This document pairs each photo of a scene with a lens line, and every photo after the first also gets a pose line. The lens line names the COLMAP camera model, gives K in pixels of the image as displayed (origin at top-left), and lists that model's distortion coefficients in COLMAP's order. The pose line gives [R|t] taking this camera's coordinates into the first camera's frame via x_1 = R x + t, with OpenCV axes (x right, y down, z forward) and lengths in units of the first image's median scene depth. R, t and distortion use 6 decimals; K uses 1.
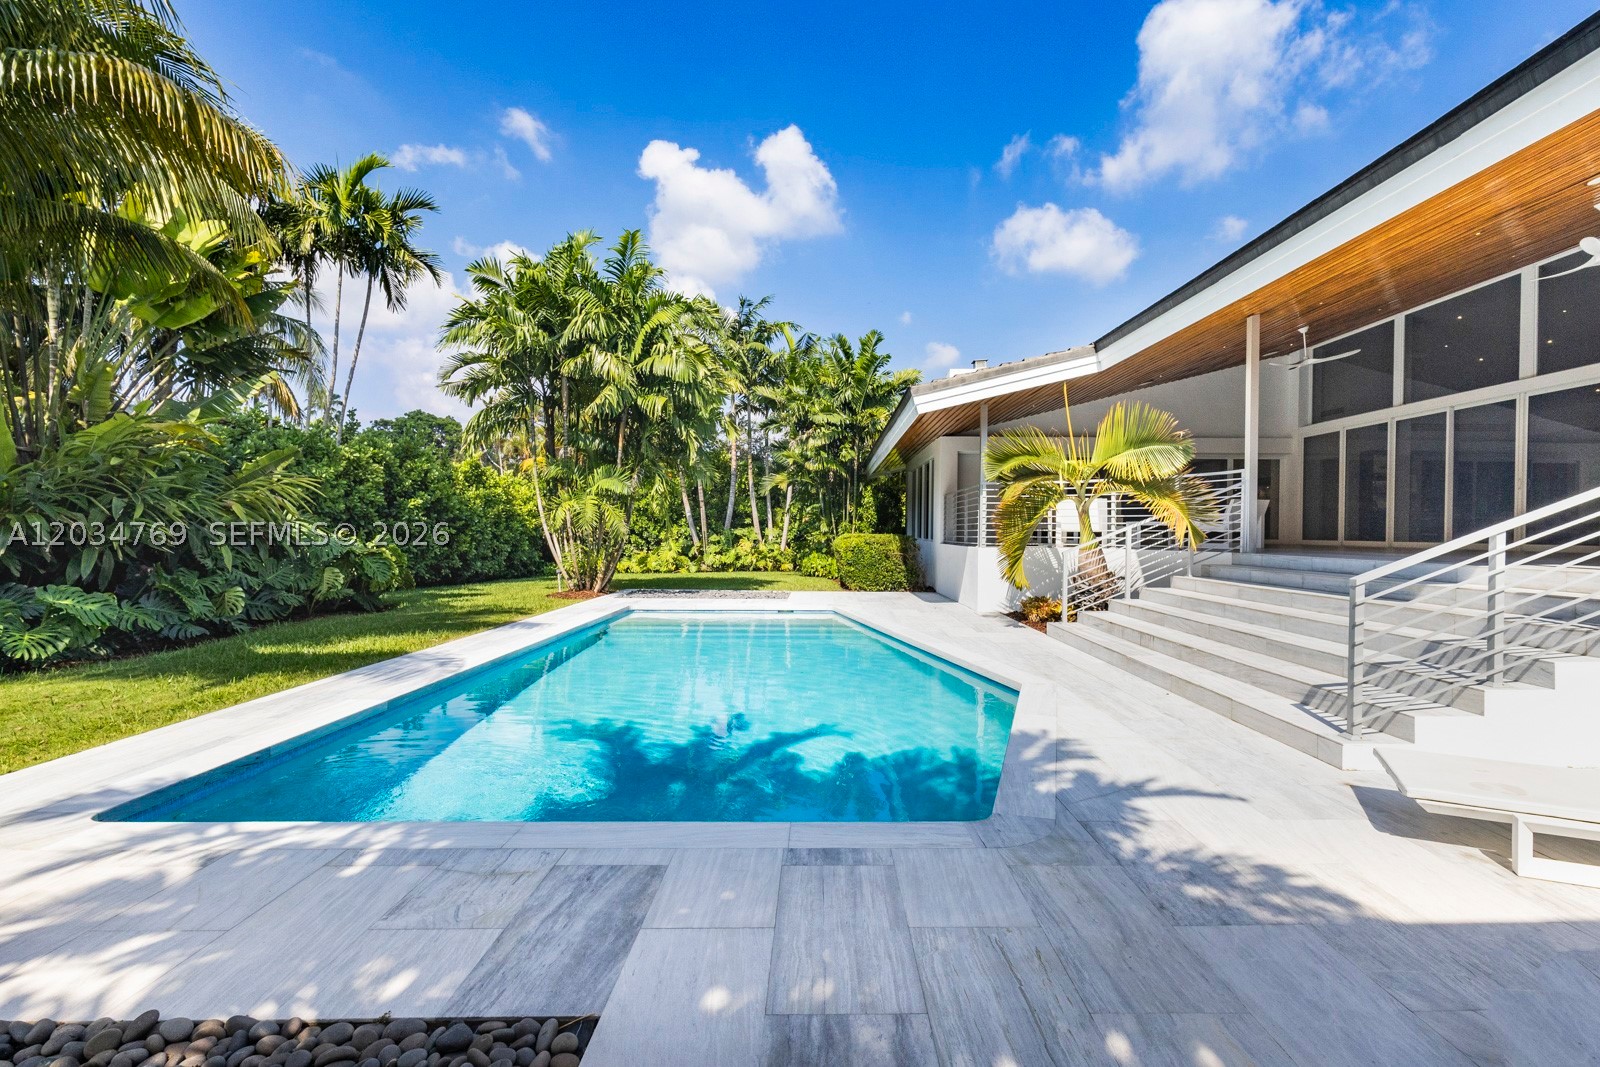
lens RADIAL K [[756.9, 0, 867.1], [0, 756.9, 532.9], [0, 0, 1]] dist [0.000369, 0.000148]
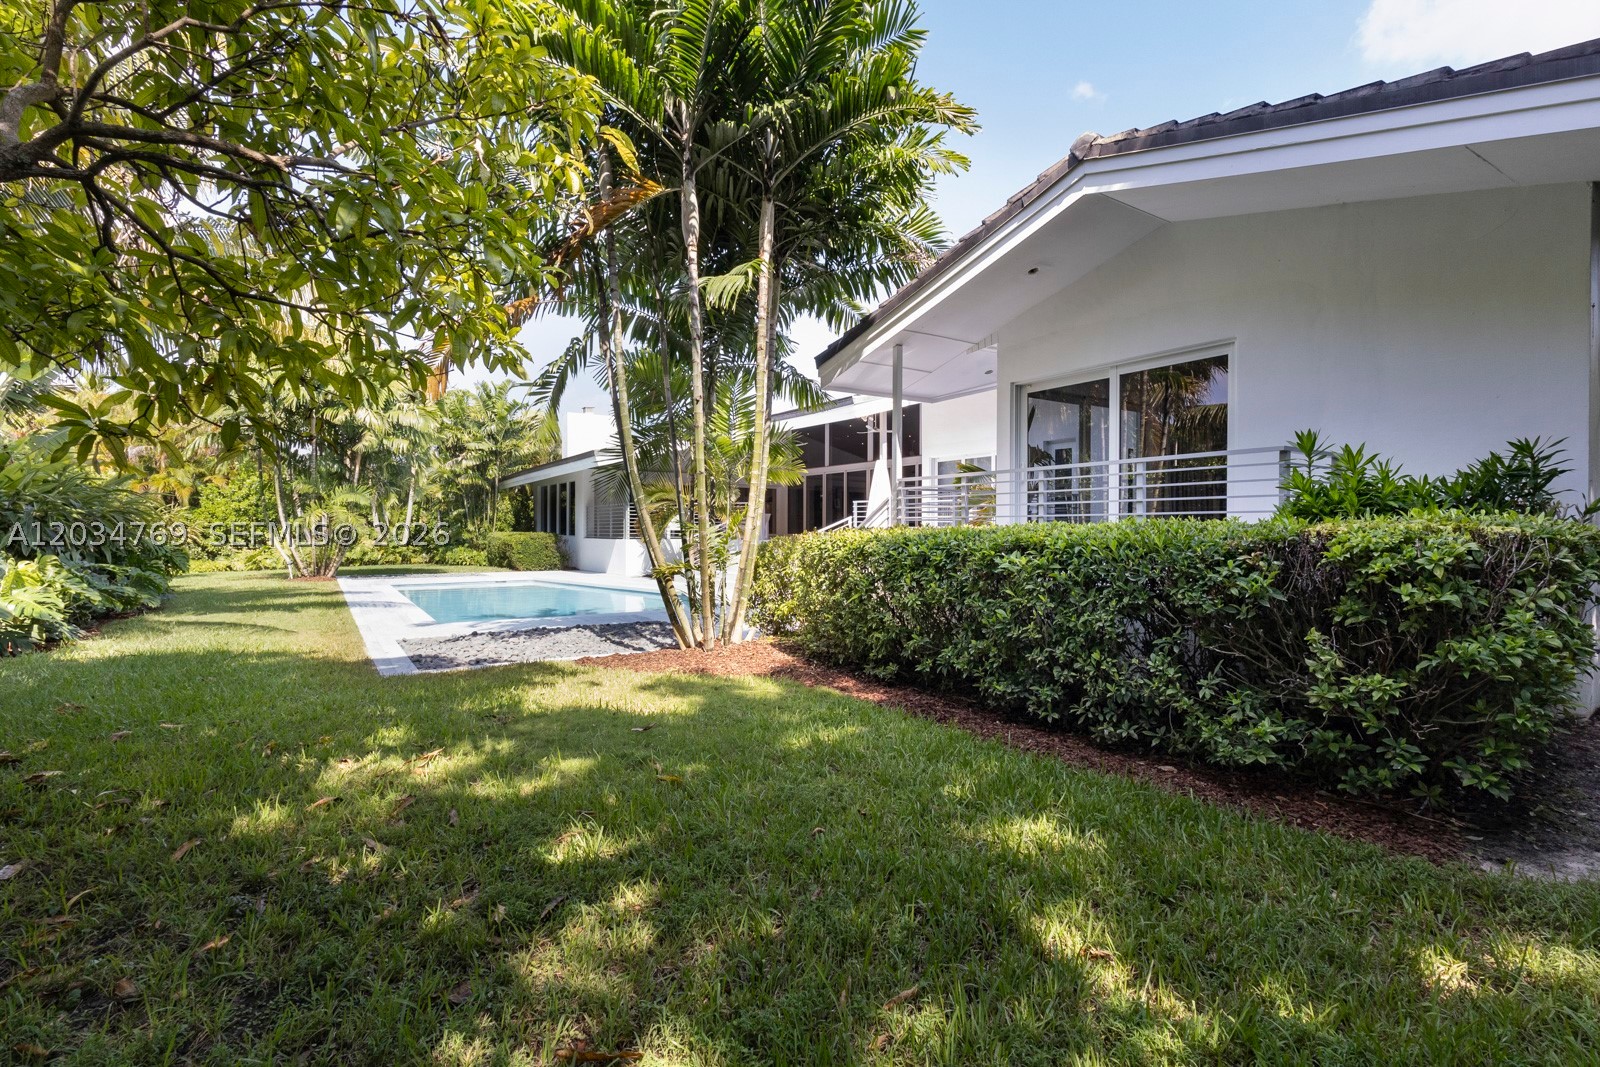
lens RADIAL K [[760.9, 0, 761.9], [0, 760.9, 531.6], [0, 0, 1]] dist [0.000472, 0.000217]
pose [[0.893195, -0.005505, 0.449635, -0.274554], [0.004768, 0.999985, 0.002771, -0.001801], [-0.449644, -0.000331, 0.893208, -0.552033]]
